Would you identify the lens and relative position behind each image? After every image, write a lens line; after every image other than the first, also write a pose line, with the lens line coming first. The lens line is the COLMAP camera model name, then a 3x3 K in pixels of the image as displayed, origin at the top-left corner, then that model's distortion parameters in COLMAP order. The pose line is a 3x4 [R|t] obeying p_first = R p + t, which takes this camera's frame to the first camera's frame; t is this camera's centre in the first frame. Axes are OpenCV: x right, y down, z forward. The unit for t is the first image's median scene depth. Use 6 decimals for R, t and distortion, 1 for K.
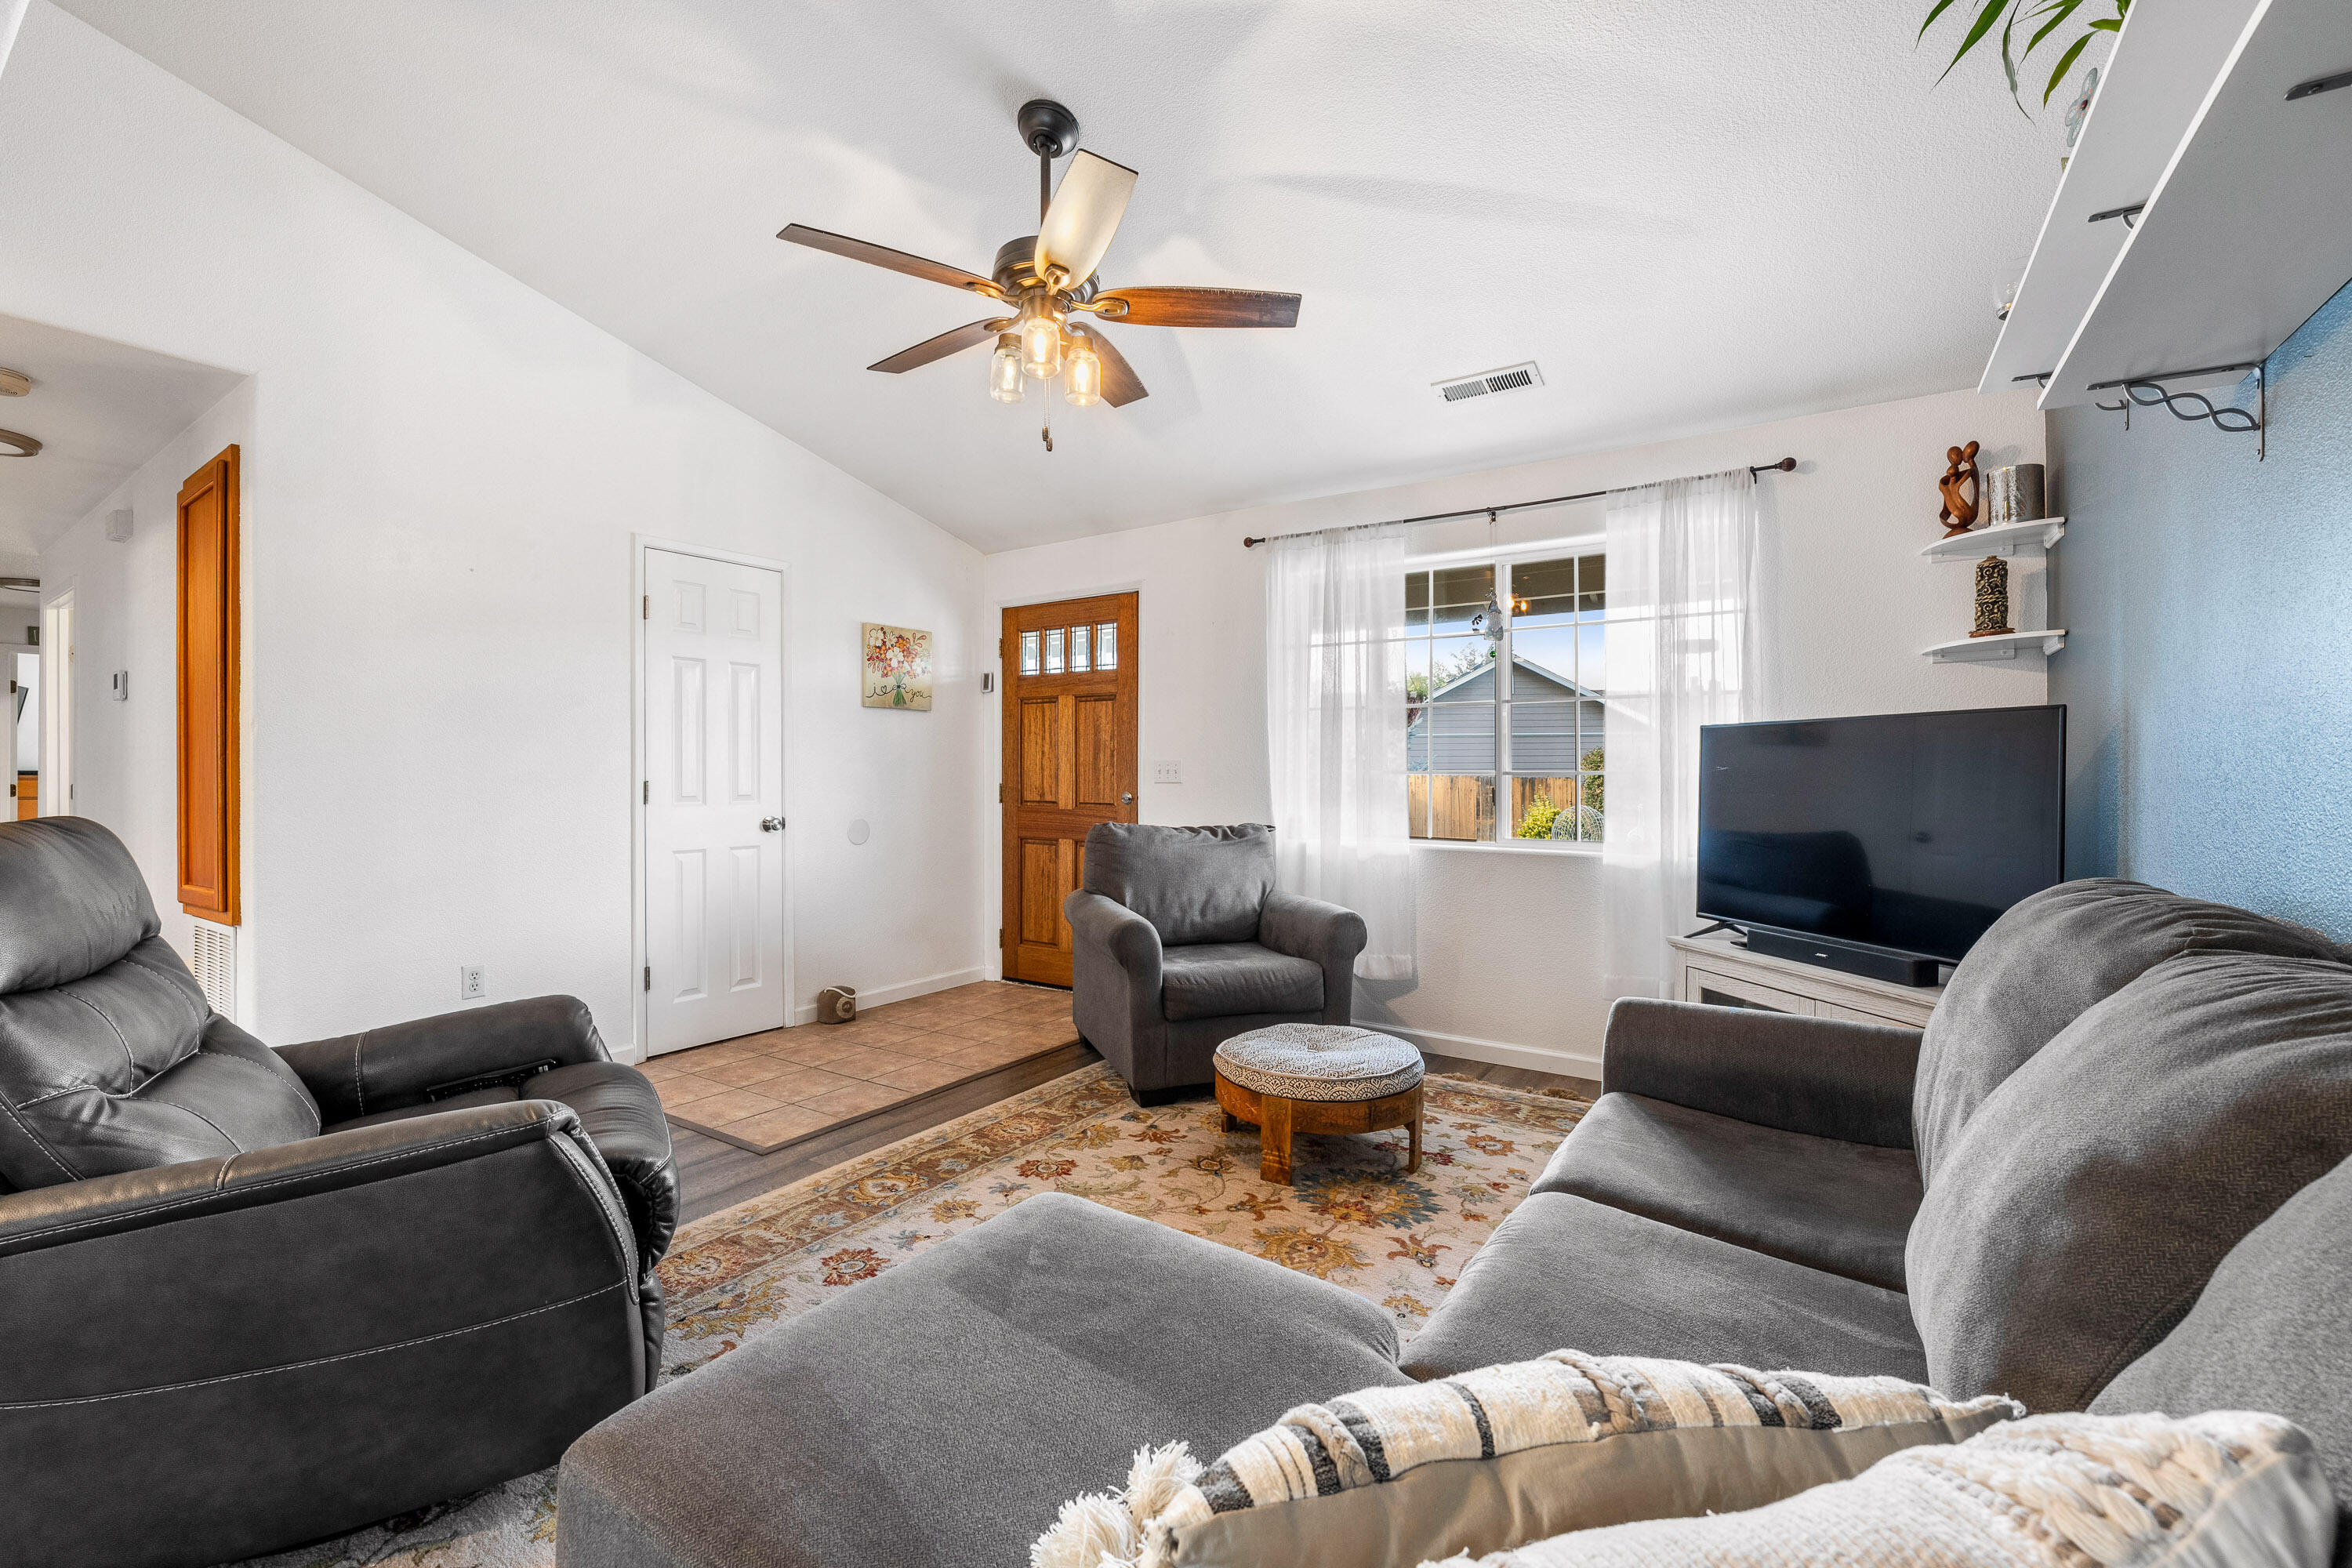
lens RADIAL K [[945.6, 0, 1154.3], [0, 945.6, 775.9], [0, 0, 1]] dist [-0.006809, -0.000324]
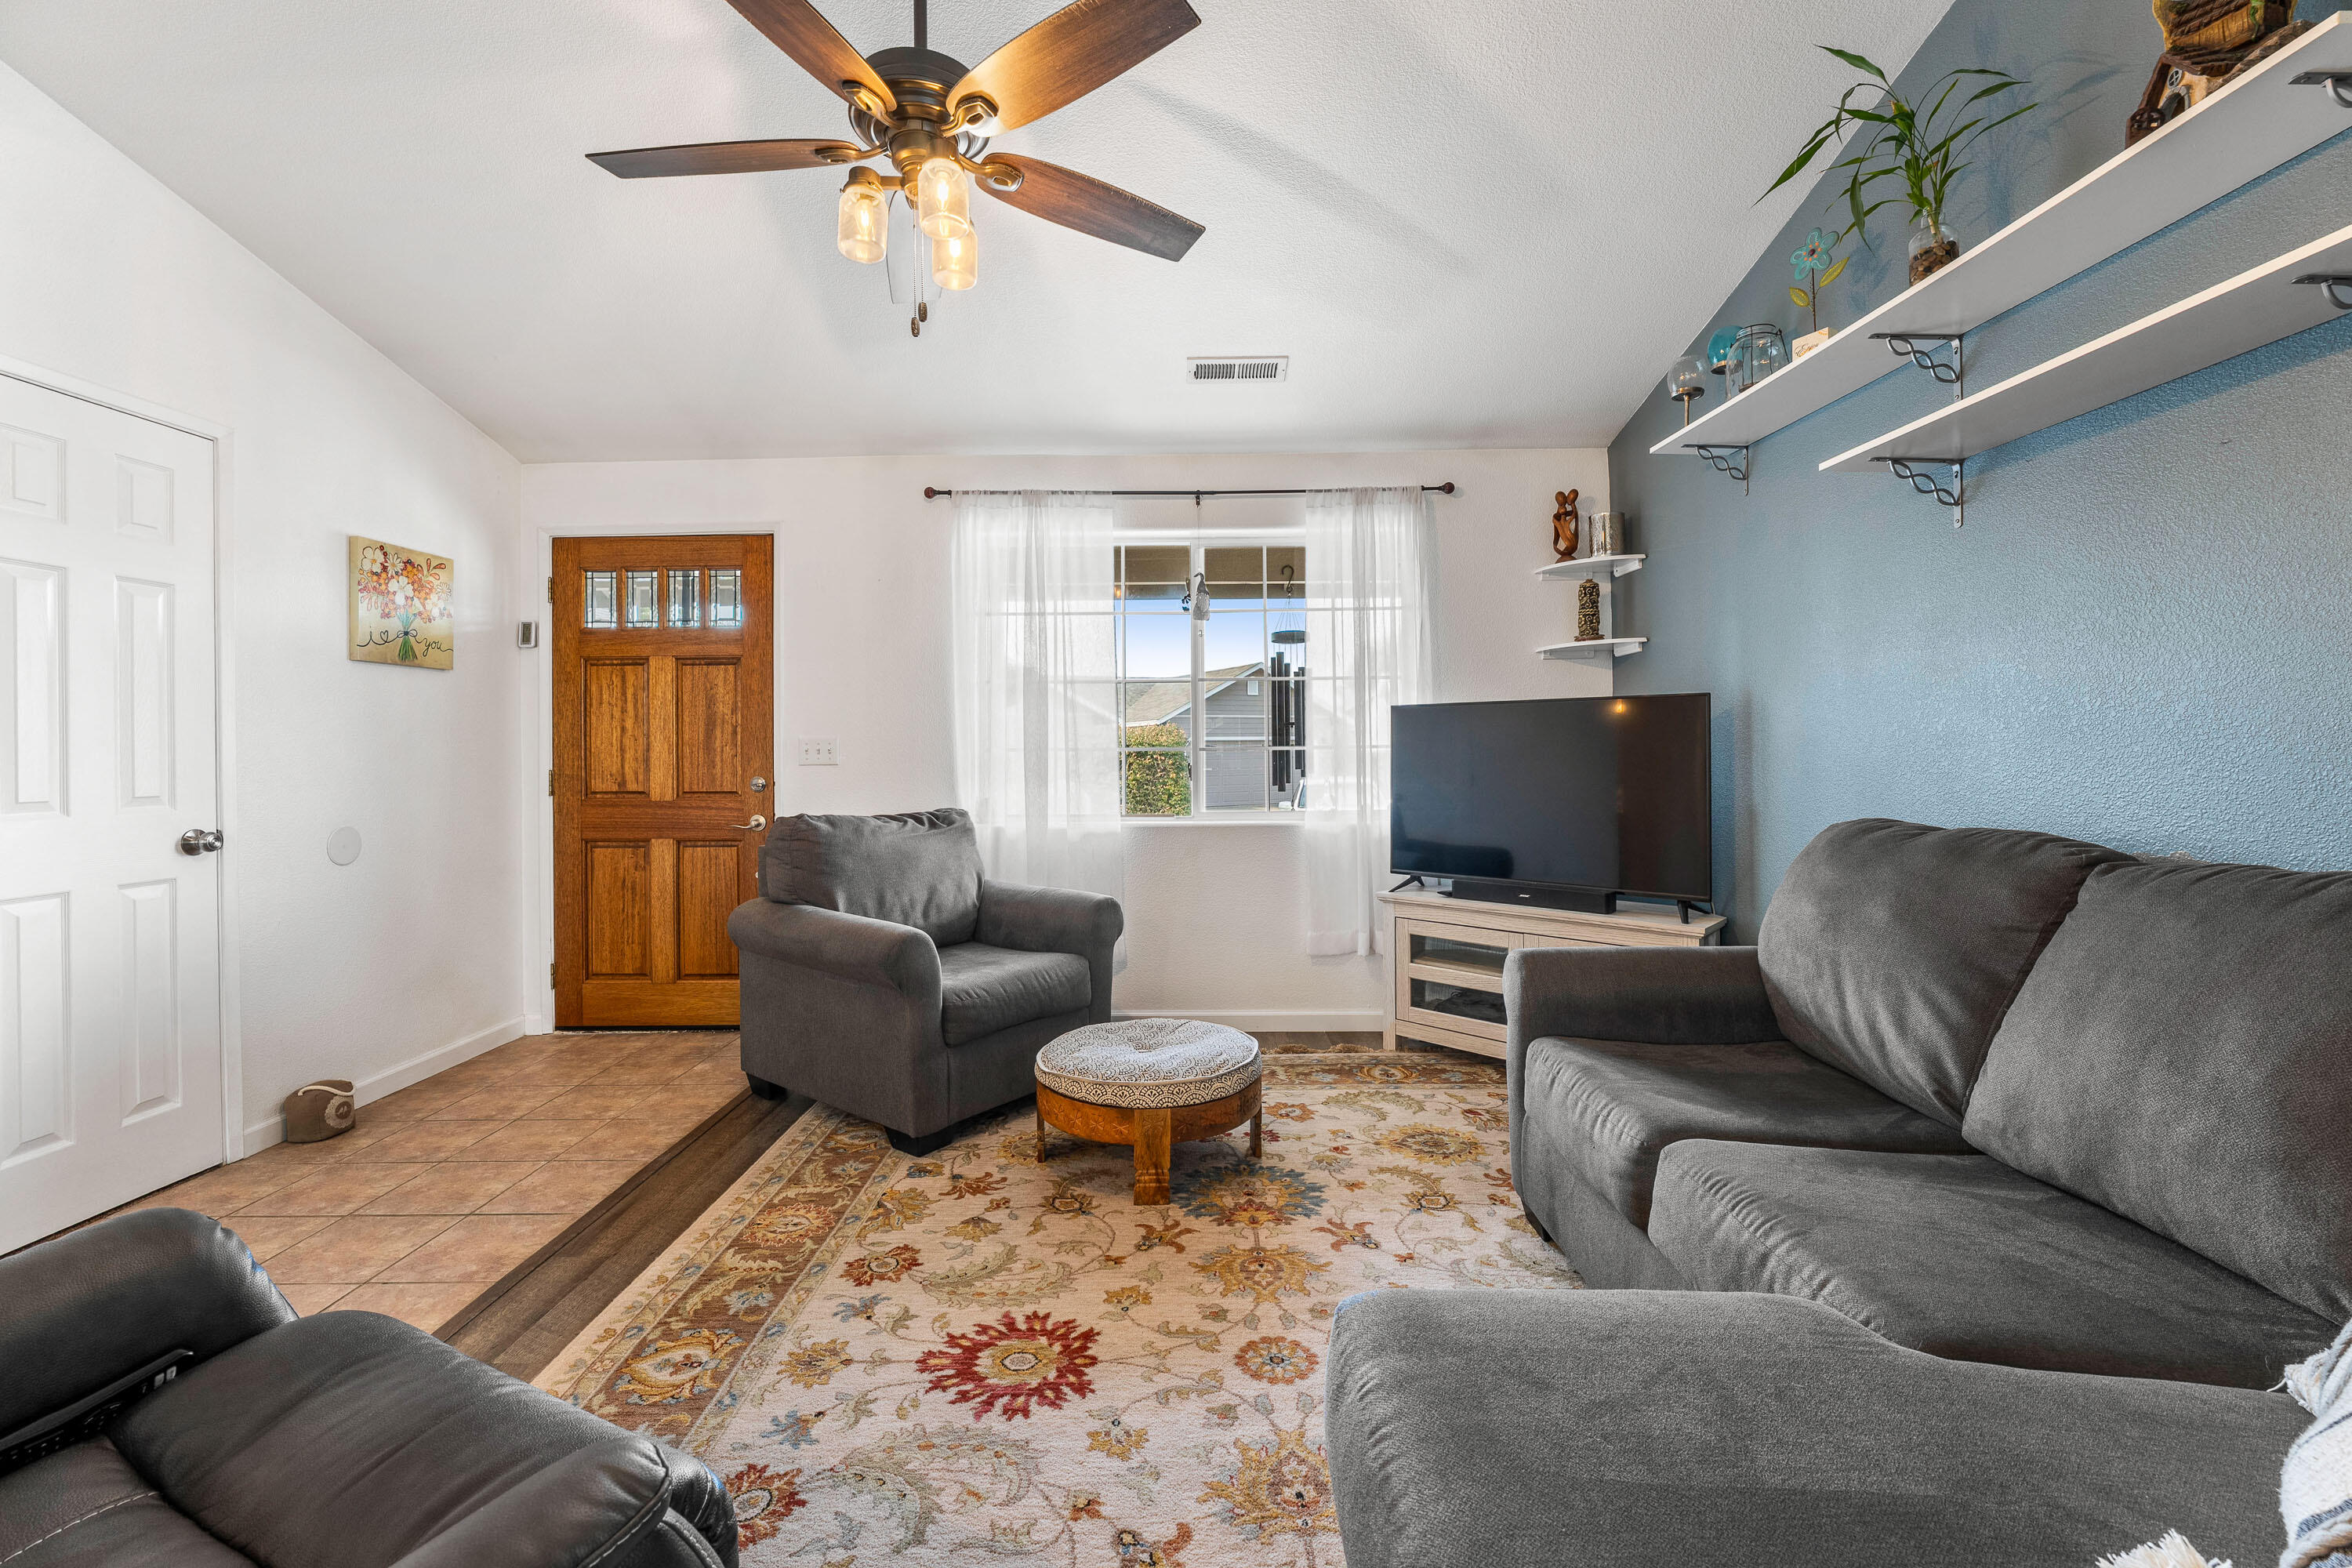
lens RADIAL K [[945.6, 0, 1148.1], [0, 945.6, 751.3], [0, 0, 1]] dist [-0.006809, -0.000324]
pose [[0.841620, -0.010570, 0.539967, -0.275194], [0.012268, 0.999925, 0.000452, -0.002193], [-0.539931, 0.006244, 0.841686, 0.184599]]
